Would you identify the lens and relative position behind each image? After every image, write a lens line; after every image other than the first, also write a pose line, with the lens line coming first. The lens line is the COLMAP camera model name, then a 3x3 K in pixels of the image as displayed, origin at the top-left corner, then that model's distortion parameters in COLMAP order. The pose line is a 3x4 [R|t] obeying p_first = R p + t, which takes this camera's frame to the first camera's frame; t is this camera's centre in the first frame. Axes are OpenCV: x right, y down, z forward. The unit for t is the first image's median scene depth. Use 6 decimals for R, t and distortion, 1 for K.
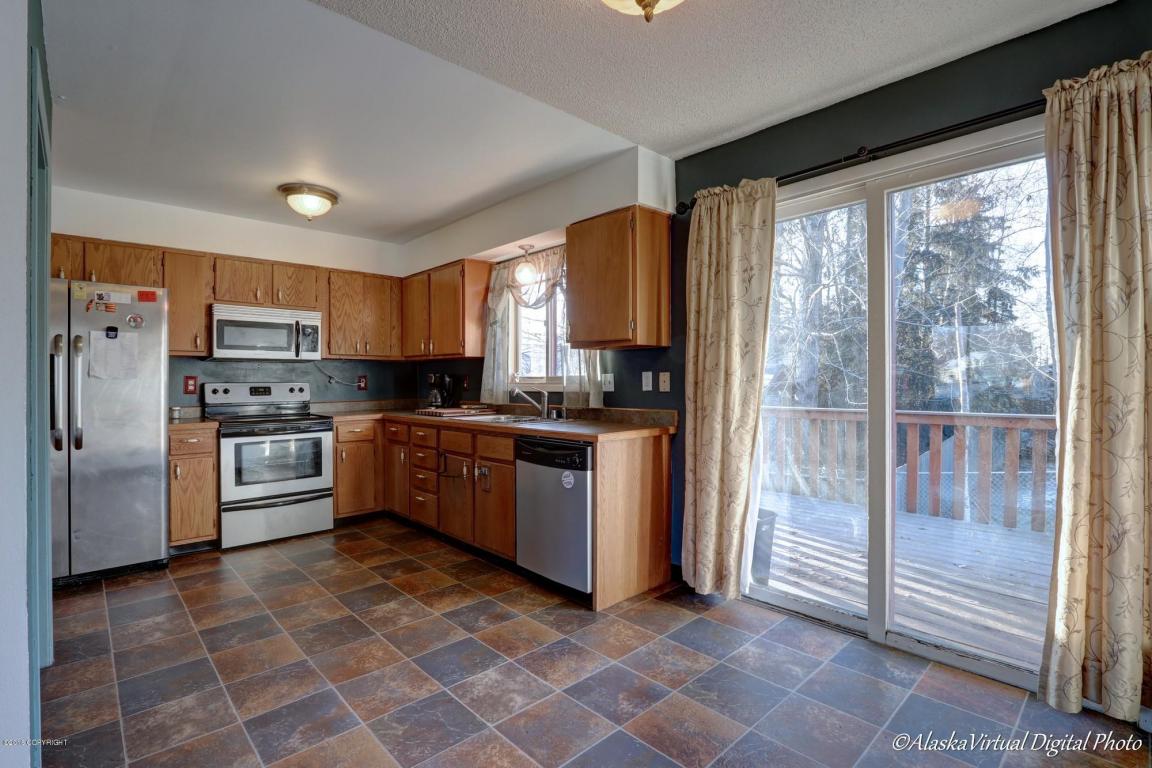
lens RADIAL K [[539.2, 0, 573.1], [0, 539.2, 380.3], [0, 0, 1]] dist [-0.015491, 0.001071]
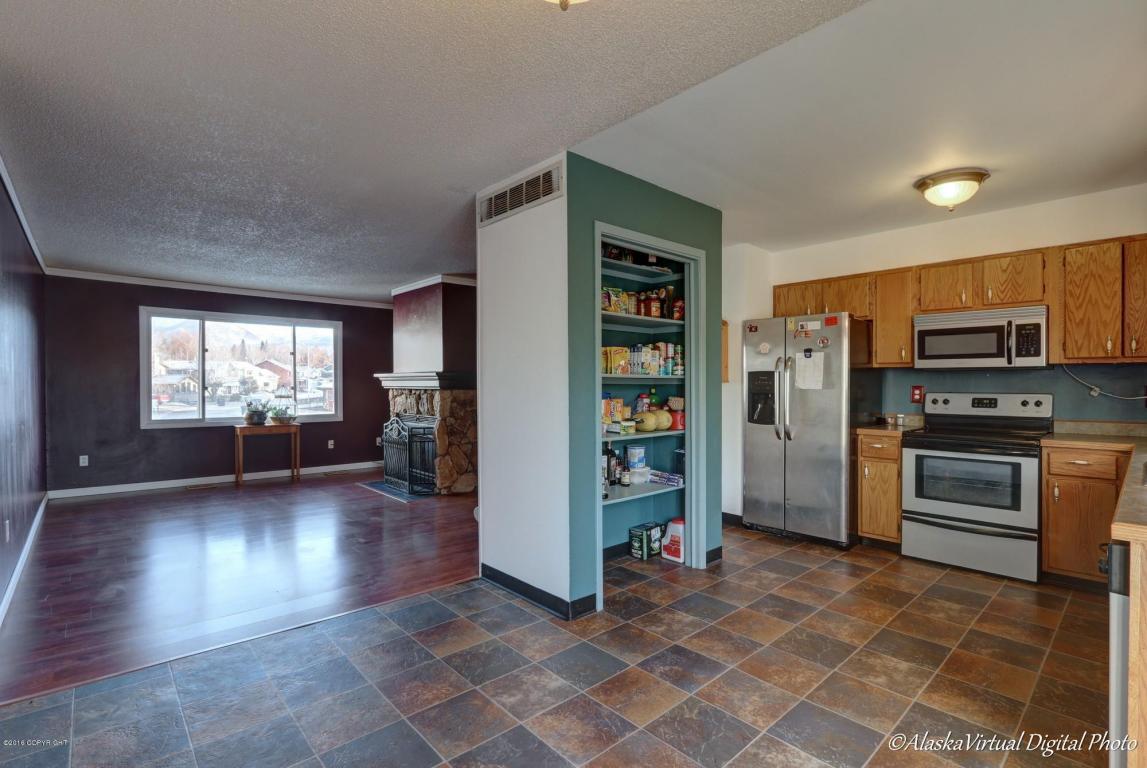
lens RADIAL K [[531.7, 0, 560.4], [0, 531.7, 389.1], [0, 0, 1]] dist [-0.014259, -0.000171]
pose [[-0.024021, 0.014677, -0.999604, 0.338869], [0.002712, 0.999890, 0.014616, -0.018831], [0.999708, -0.002359, -0.024058, 0.331563]]
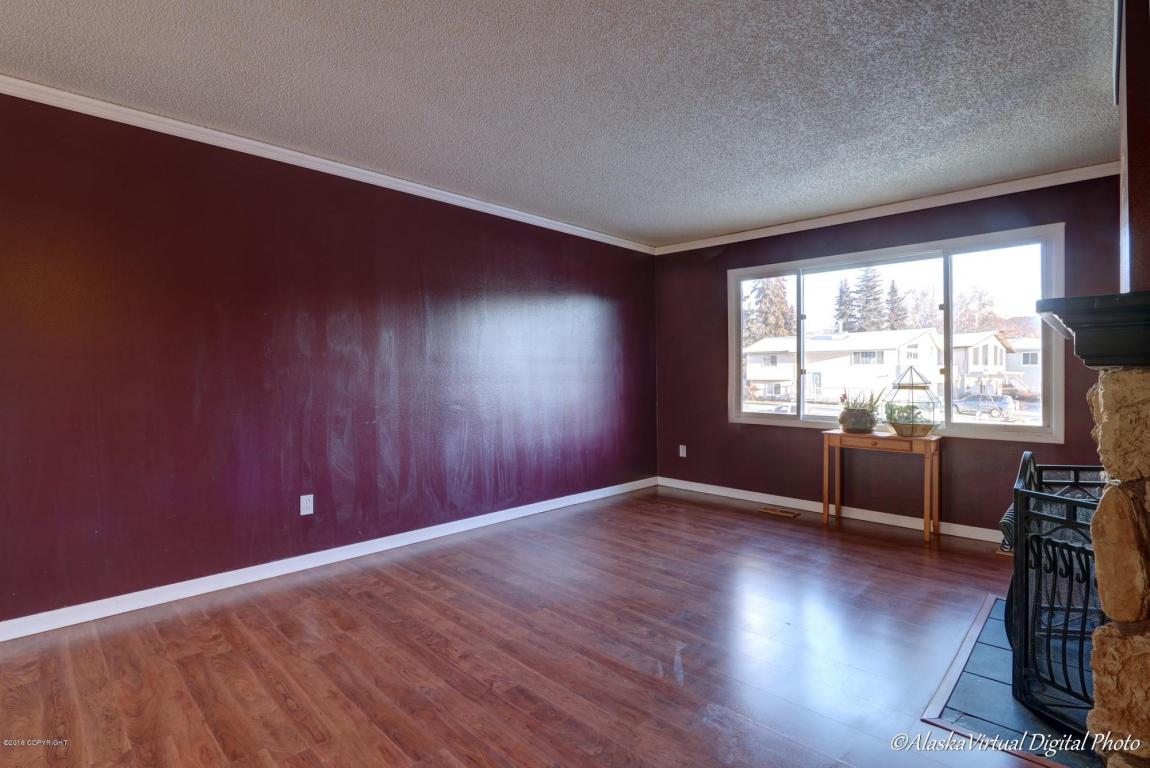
lens RADIAL K [[538.3, 0, 572.1], [0, 538.3, 380.3], [0, 0, 1]] dist [-0.015491, 0.001071]
pose [[-0.999110, 0.005511, -0.041811, -0.724811], [0.005309, 0.999974, 0.004927, 0.009679], [0.041837, 0.004701, -0.999113, 0.322230]]
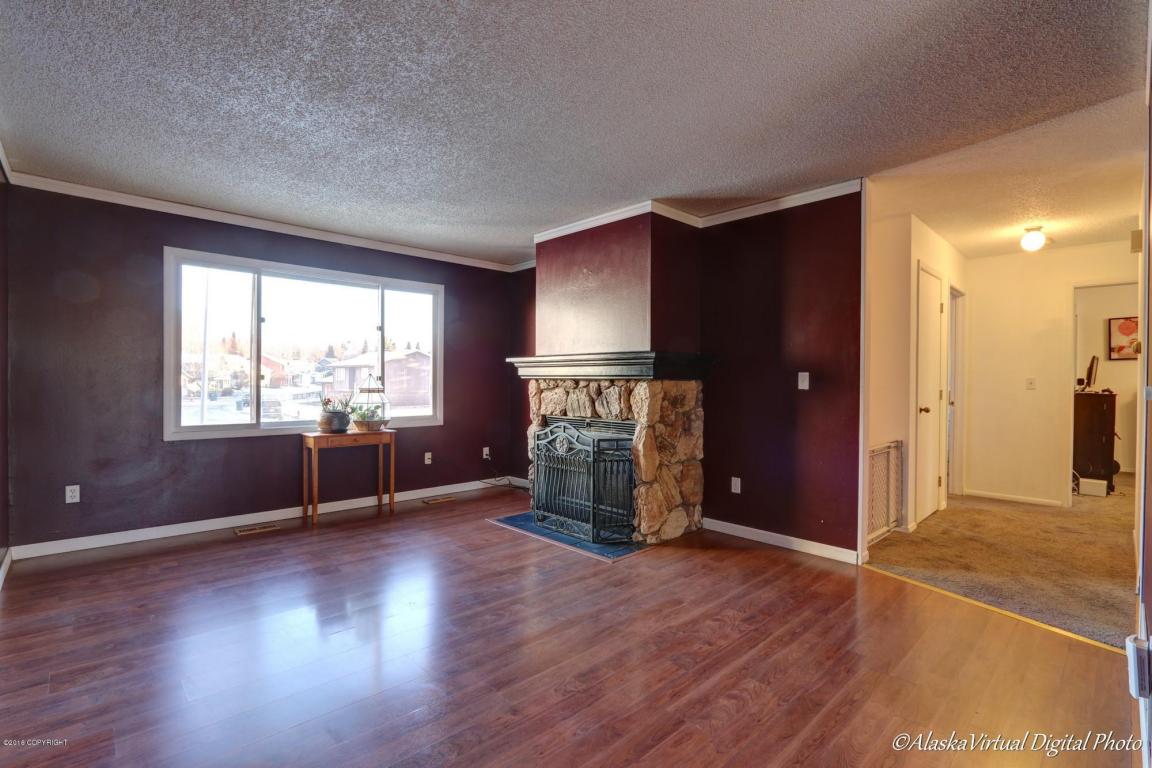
lens RADIAL K [[539.2, 0, 573.1], [0, 539.2, 380.3], [0, 0, 1]] dist [-0.015491, 0.001071]
pose [[0.002691, 0.006719, -0.999974, -0.171127], [-0.000594, 0.999977, 0.006718, -0.002498], [0.999996, 0.000575, 0.002695, -0.170896]]
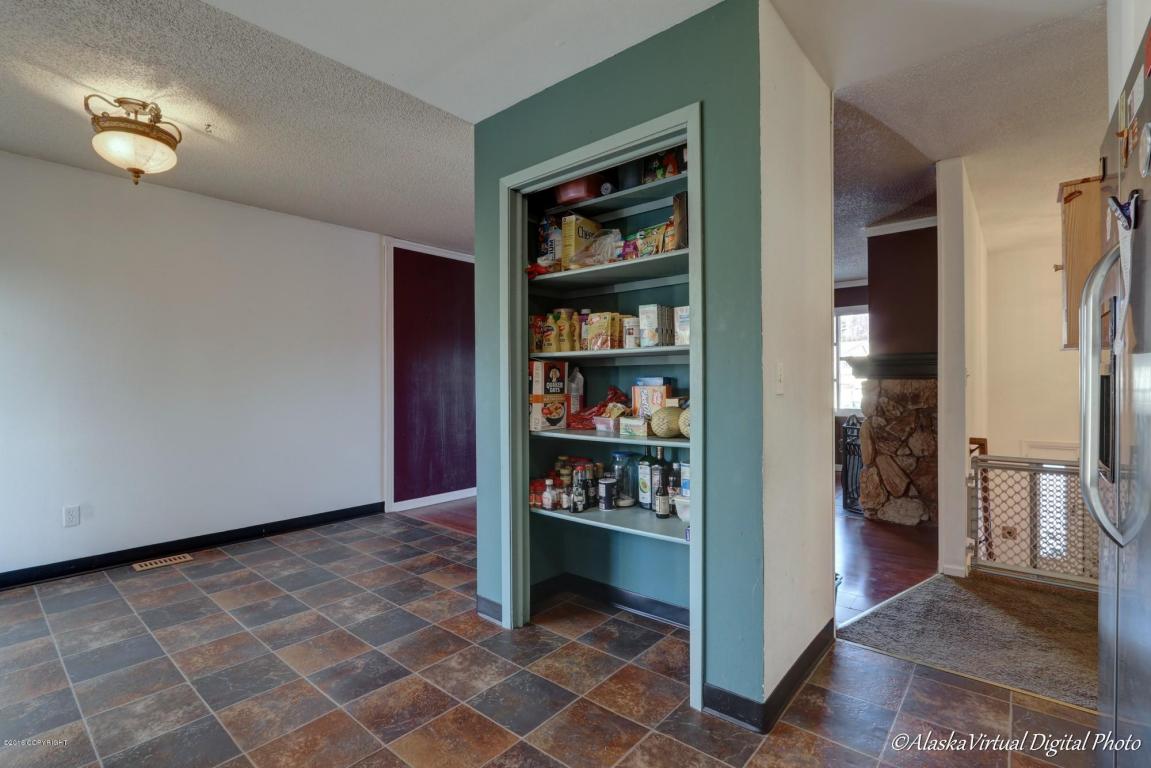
lens RADIAL K [[534.0, 0, 575.5], [0, 534.0, 384.0], [0, 0, 1]] dist [-0.003505, -0.000167]
pose [[-0.993322, 0.014232, -0.114491, -0.381735], [0.014469, 0.999895, -0.001239, 0.007049], [0.114461, -0.002887, -0.993424, 0.991164]]
